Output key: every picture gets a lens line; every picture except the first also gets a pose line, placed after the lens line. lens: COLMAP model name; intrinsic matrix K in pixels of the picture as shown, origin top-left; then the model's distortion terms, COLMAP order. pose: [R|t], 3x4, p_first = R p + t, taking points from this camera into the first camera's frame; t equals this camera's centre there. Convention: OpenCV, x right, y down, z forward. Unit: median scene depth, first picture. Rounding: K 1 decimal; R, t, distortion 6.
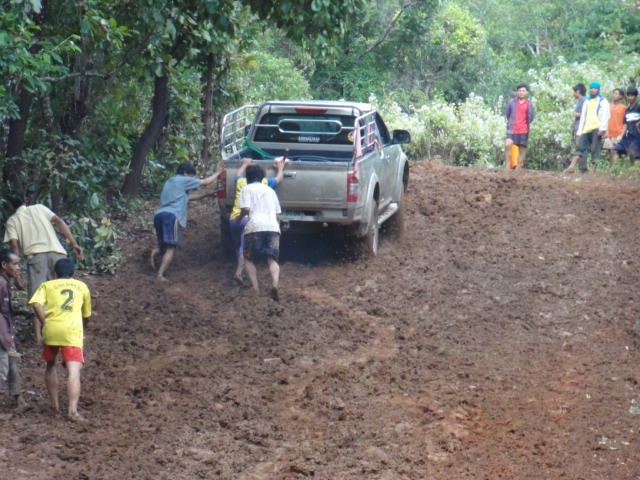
lens RADIAL K [[4467.2, 0, 320.1], [0, 4467.2, 240.1], [0, 0, 1]] dist [0.331846, 0.000000]
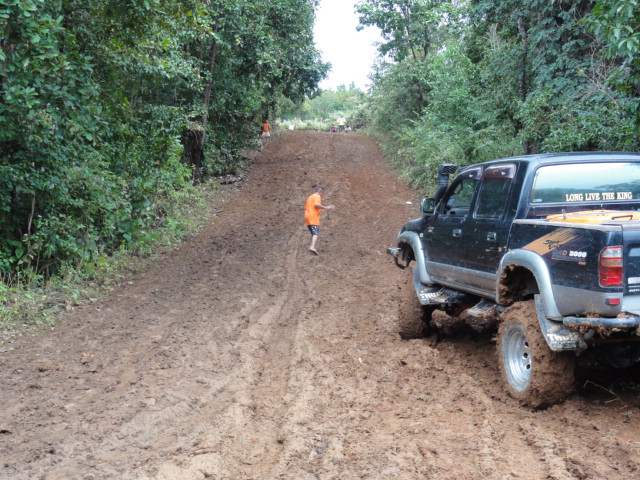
lens RADIAL K [[830.7, 0, 320.1], [0, 830.7, 241.0], [0, 0, 1]] dist [-0.146172, 0.000000]
pose [[0.996591, -0.002865, 0.082446, -0.054079], [-0.005882, 0.994386, 0.105653, 0.008677], [-0.082286, -0.105778, 0.990979, 0.107792]]
